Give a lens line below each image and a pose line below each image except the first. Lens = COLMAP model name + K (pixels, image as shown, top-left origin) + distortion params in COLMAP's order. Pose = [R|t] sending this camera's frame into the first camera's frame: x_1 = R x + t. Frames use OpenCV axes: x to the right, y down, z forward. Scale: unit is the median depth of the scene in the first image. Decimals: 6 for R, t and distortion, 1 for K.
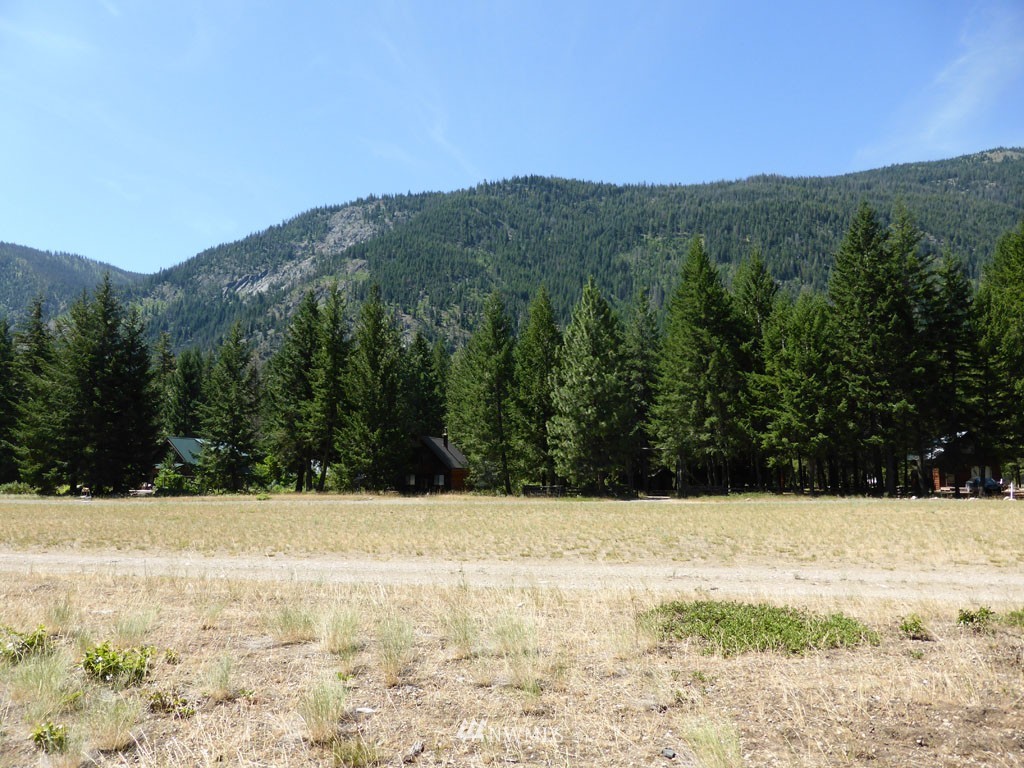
lens RADIAL K [[745.6, 0, 510.4], [0, 745.6, 381.0], [0, 0, 1]] dist [-0.001125, 0.000232]
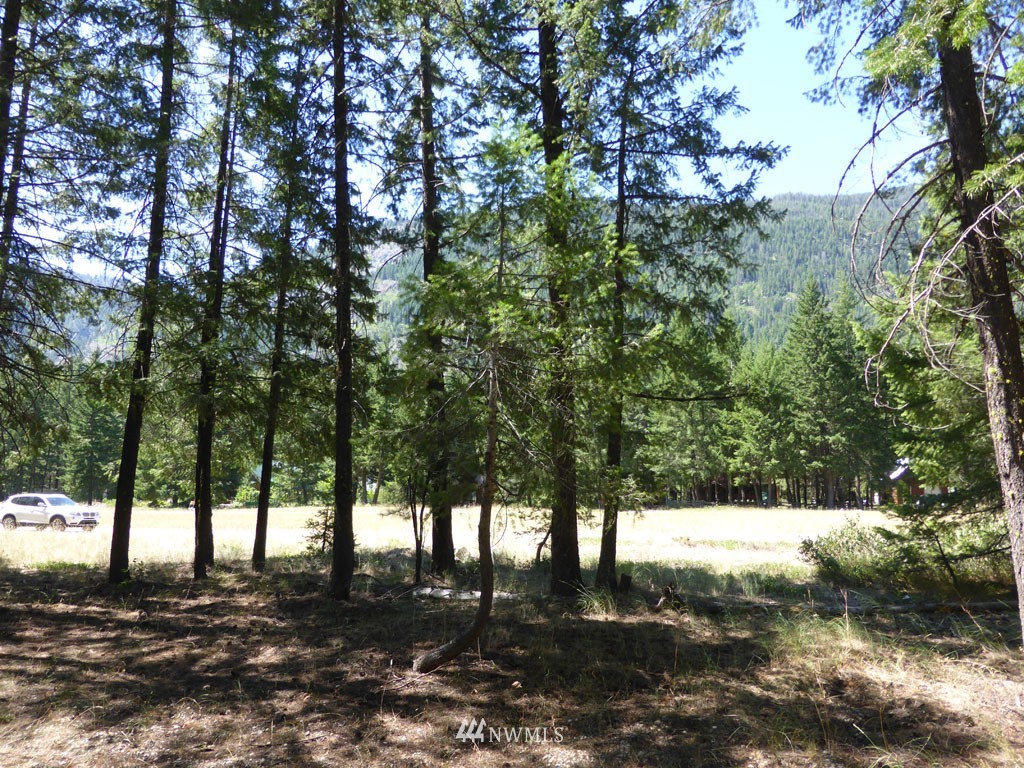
lens RADIAL K [[745.6, 0, 513.1], [0, 745.6, 387.9], [0, 0, 1]] dist [-0.001125, 0.000232]
pose [[0.999427, -0.001622, -0.033812, 0.014877], [0.001166, 0.999908, -0.013505, -0.032761], [0.033830, 0.013458, 0.999337, -0.268407]]
